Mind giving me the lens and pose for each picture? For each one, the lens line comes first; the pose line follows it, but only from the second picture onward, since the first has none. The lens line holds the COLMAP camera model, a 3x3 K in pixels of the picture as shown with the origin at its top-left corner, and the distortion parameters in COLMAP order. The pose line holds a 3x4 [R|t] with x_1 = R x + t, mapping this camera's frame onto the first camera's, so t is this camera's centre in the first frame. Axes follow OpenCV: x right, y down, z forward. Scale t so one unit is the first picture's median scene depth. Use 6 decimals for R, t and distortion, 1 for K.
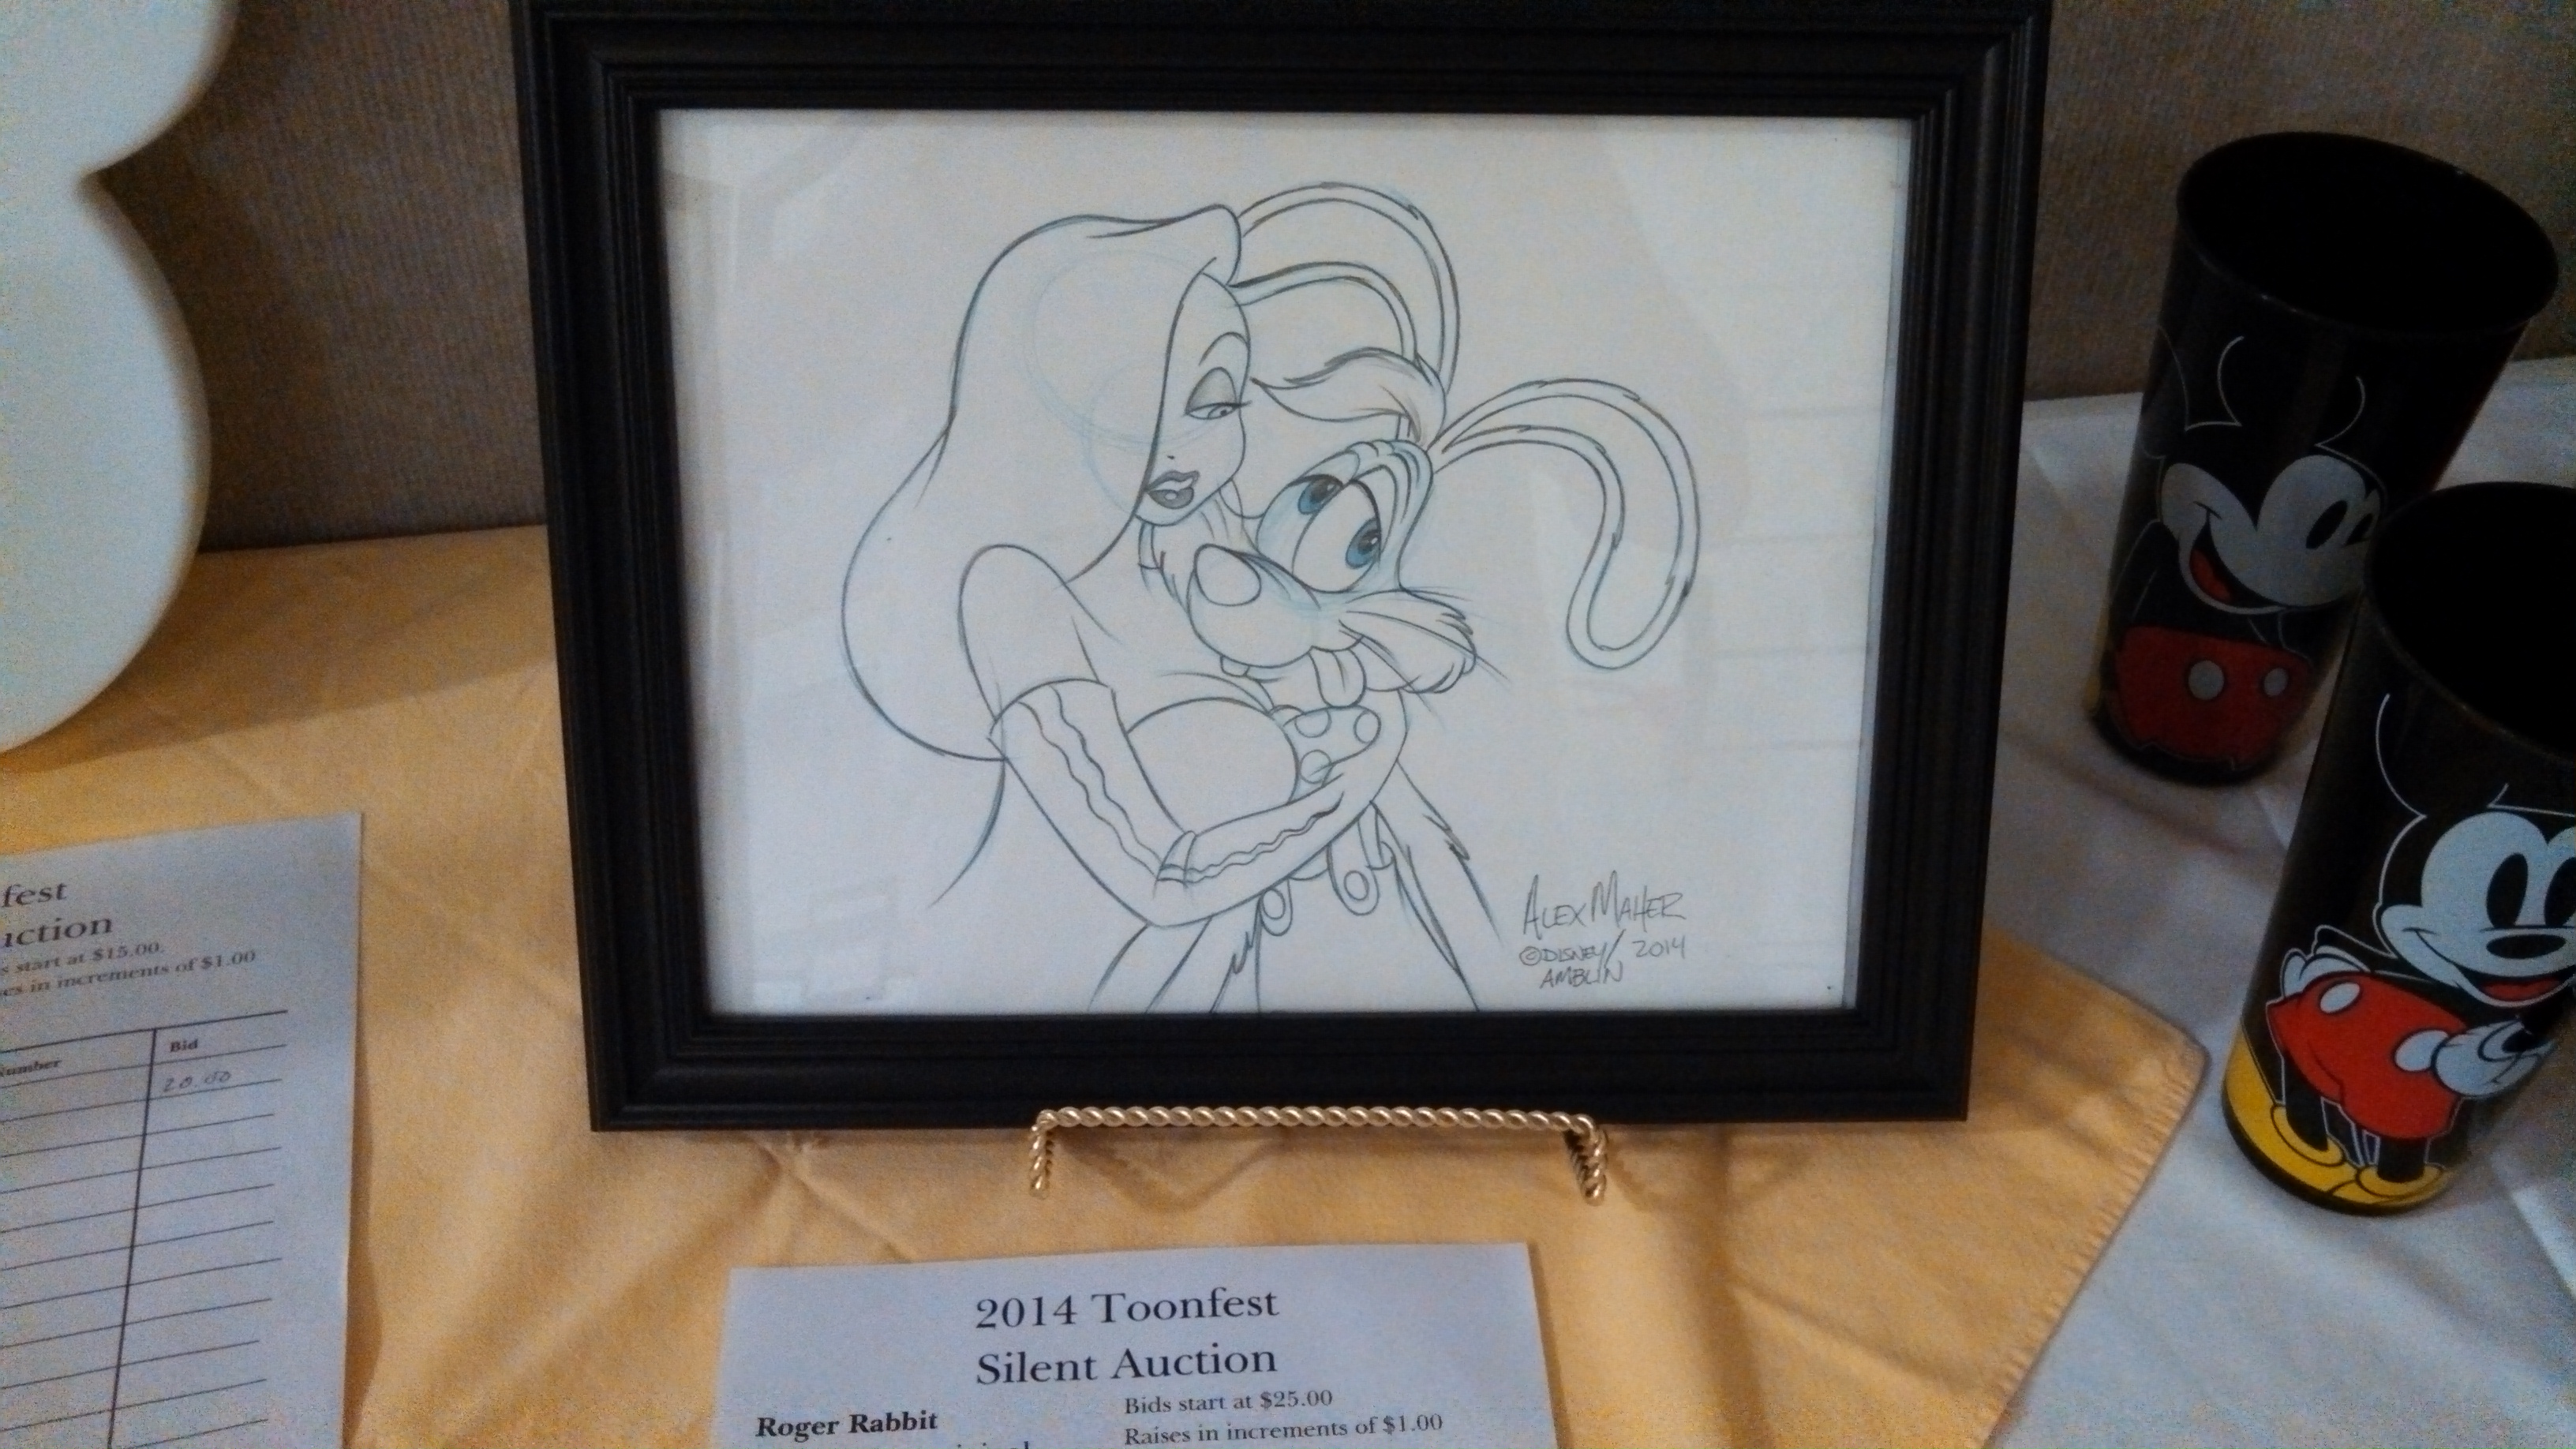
lens RADIAL K [[2464.8, 0, 1288.0], [0, 2464.8, 724.5], [0, 0, 1]] dist [-0.018369, -0.017341]
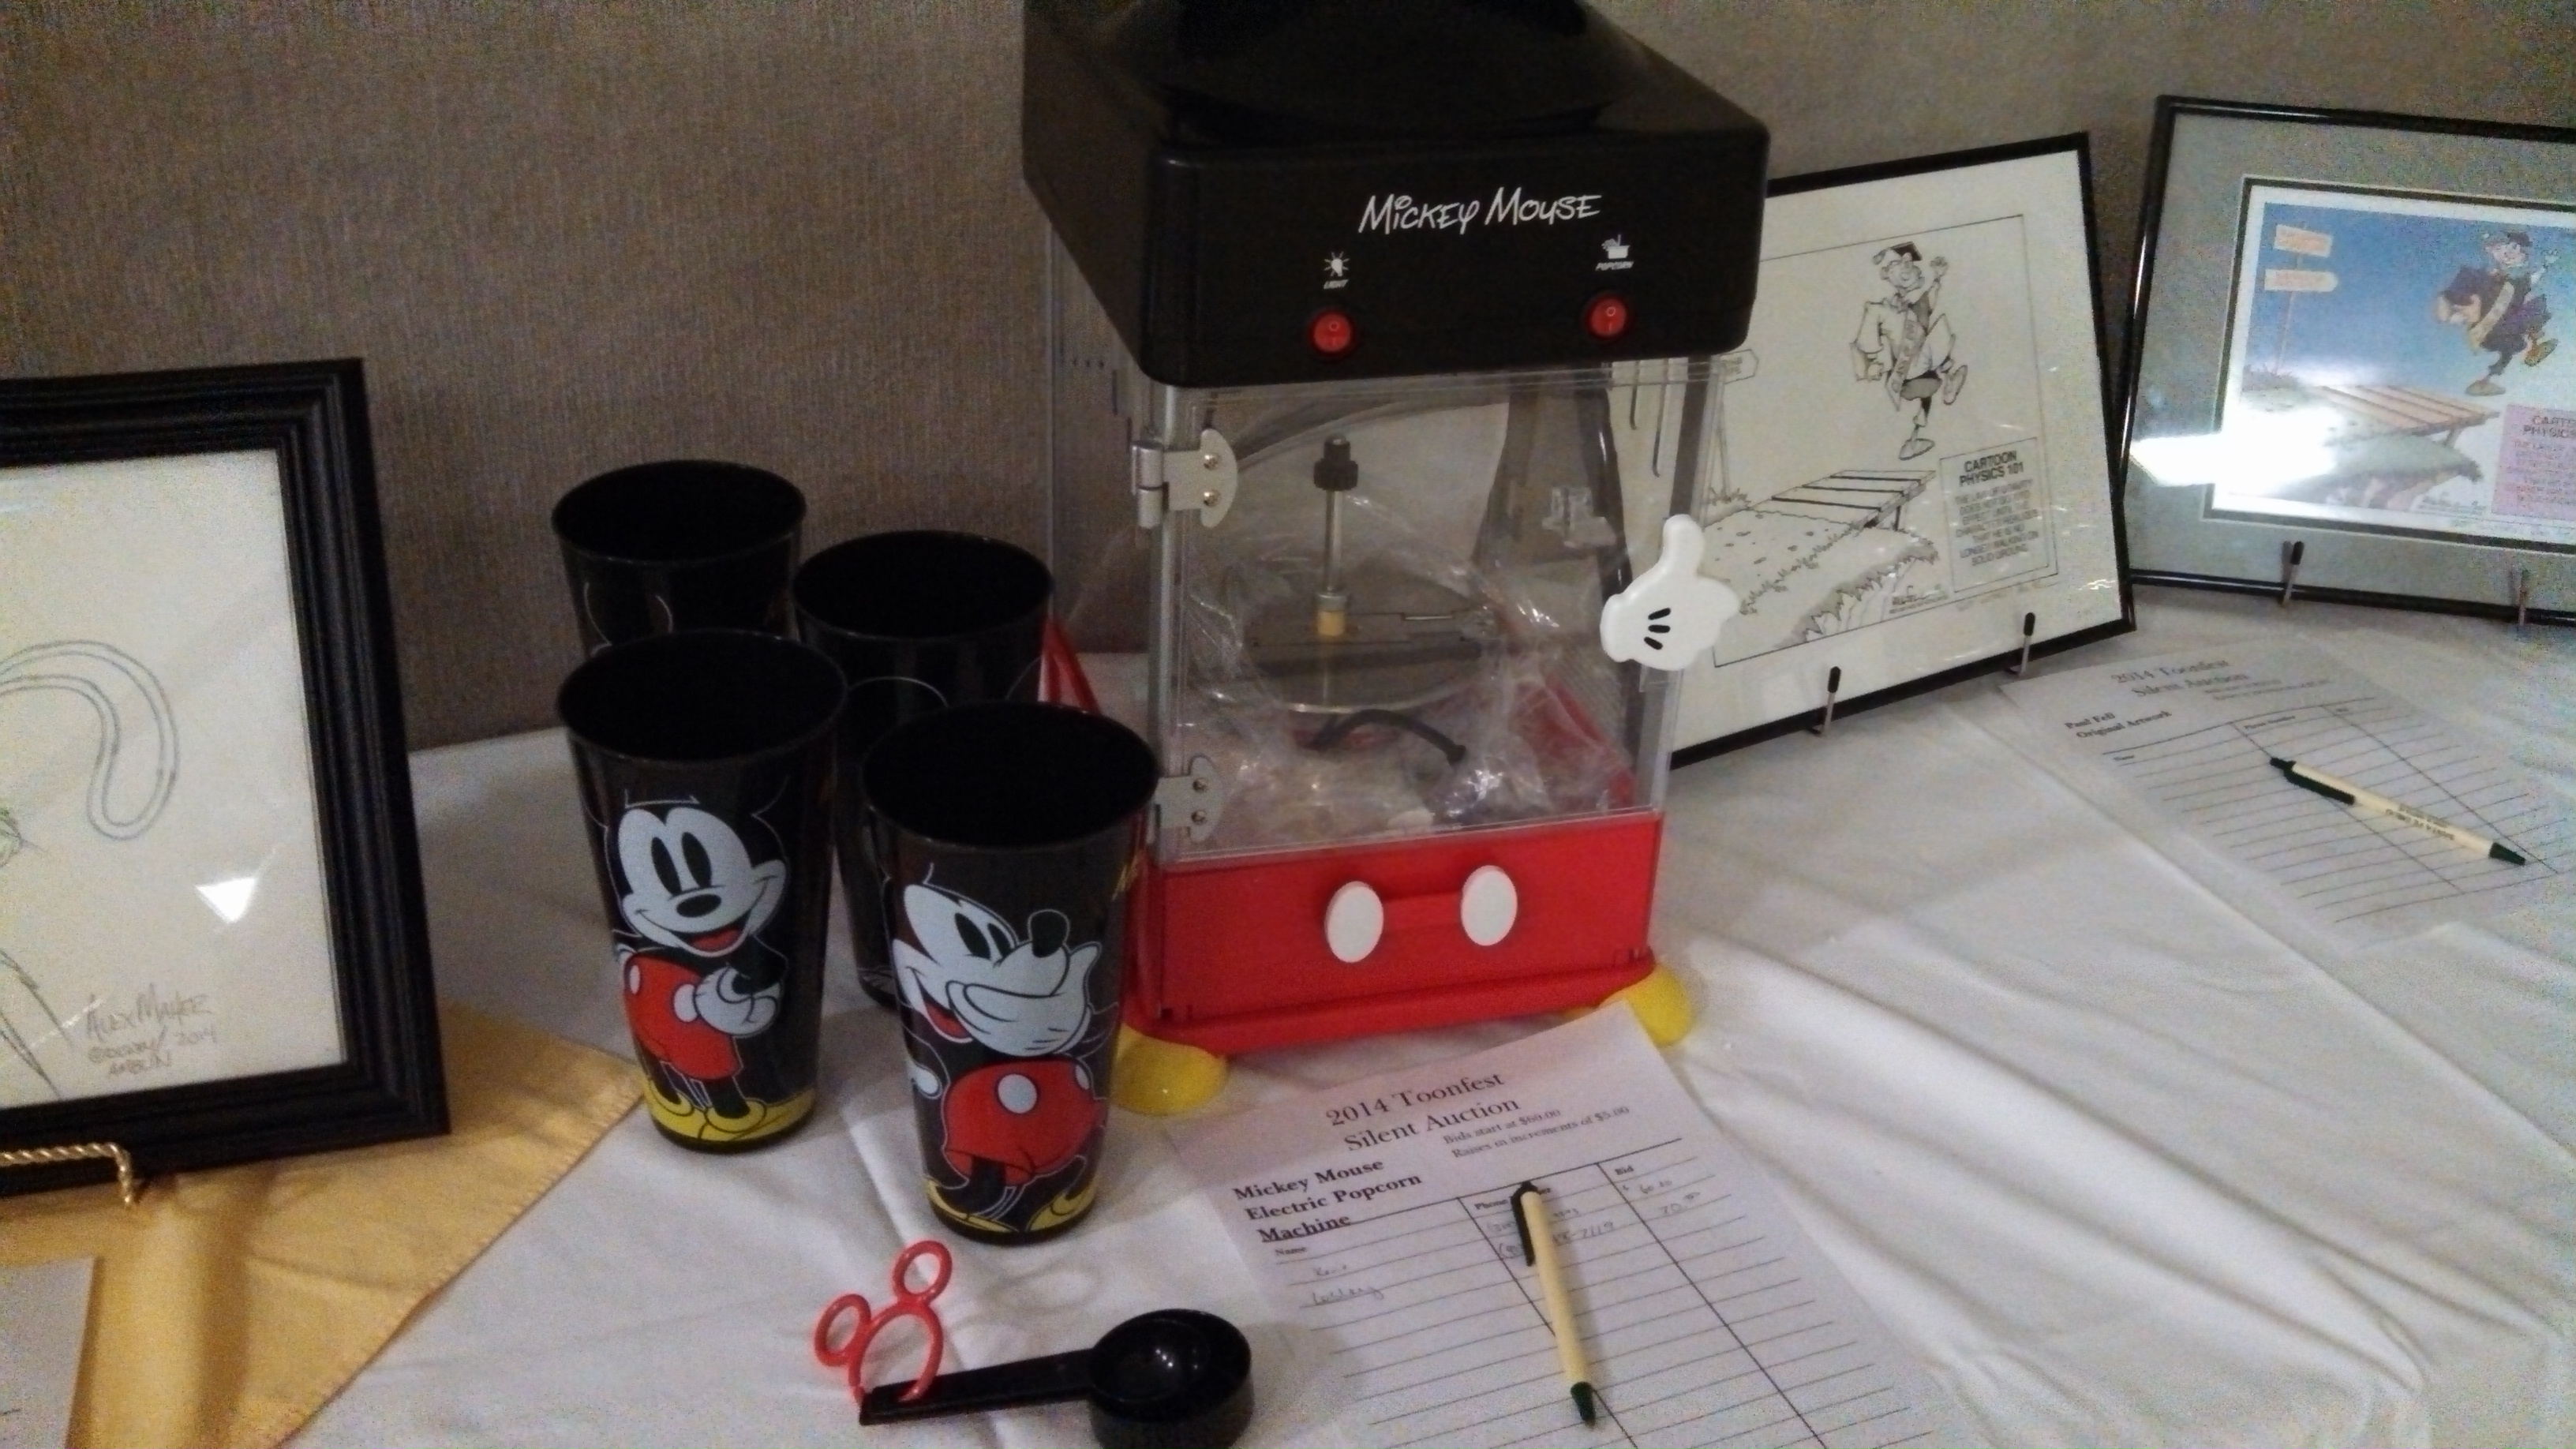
lens RADIAL K [[2464.8, 0, 1288.0], [0, 2464.8, 724.5], [0, 0, 1]] dist [-0.018369, -0.017341]
pose [[0.967167, -0.114558, 0.226860, 0.458501], [0.167037, 0.959295, -0.227709, 0.343899], [-0.191540, 0.258126, 0.946934, -0.488895]]
